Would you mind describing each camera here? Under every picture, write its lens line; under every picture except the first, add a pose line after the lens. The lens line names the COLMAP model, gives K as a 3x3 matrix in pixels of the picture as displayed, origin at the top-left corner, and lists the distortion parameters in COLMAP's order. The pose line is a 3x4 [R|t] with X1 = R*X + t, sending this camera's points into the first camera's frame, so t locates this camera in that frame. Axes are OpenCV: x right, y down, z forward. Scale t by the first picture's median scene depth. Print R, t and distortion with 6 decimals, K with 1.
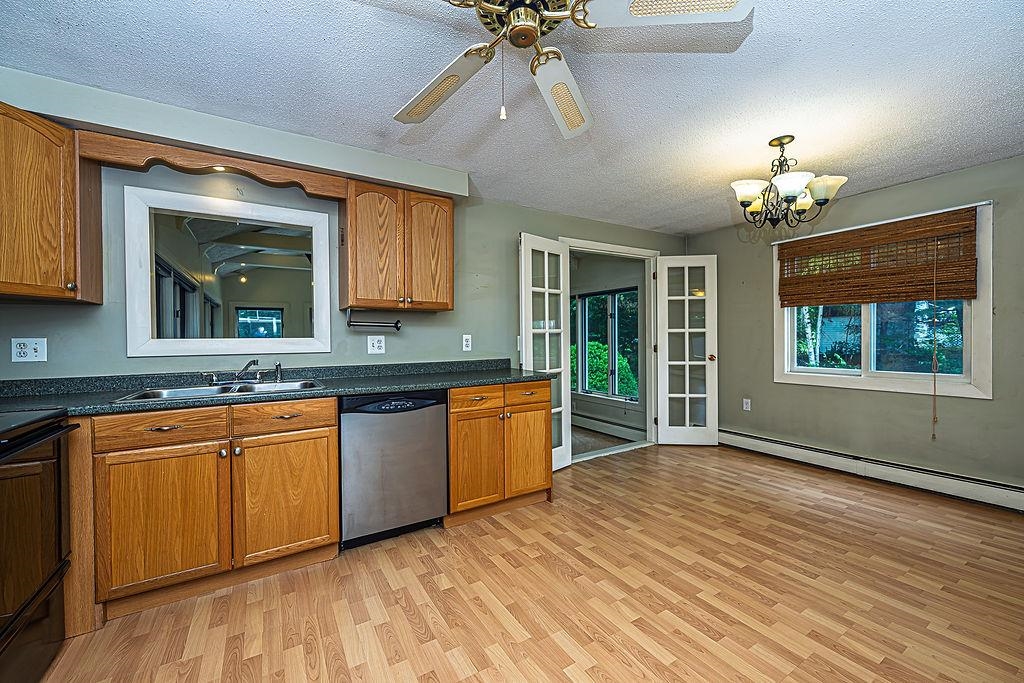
lens RADIAL K [[402.7, 0, 516.8], [0, 402.7, 345.5], [0, 0, 1]] dist [-0.003139, 0.000320]
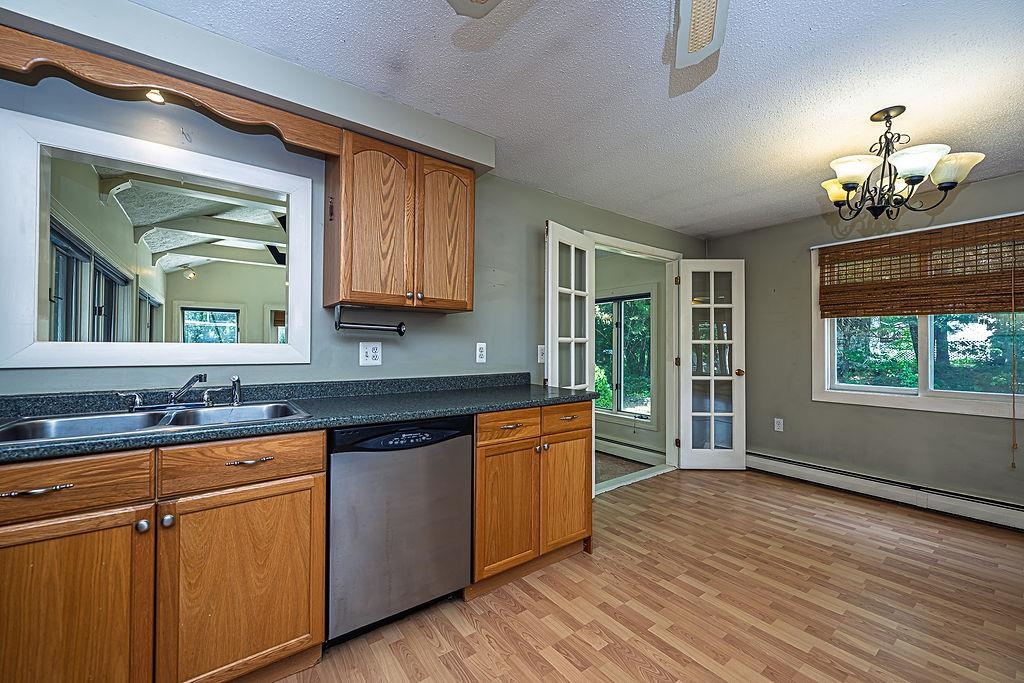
lens RADIAL K [[402.7, 0, 516.8], [0, 402.7, 345.5], [0, 0, 1]] dist [-0.003139, 0.000320]
pose [[0.996322, 0.014474, 0.084453, -0.140015], [-0.012444, 0.999622, -0.024509, -0.002635], [-0.084775, 0.023368, 0.996126, 0.217367]]
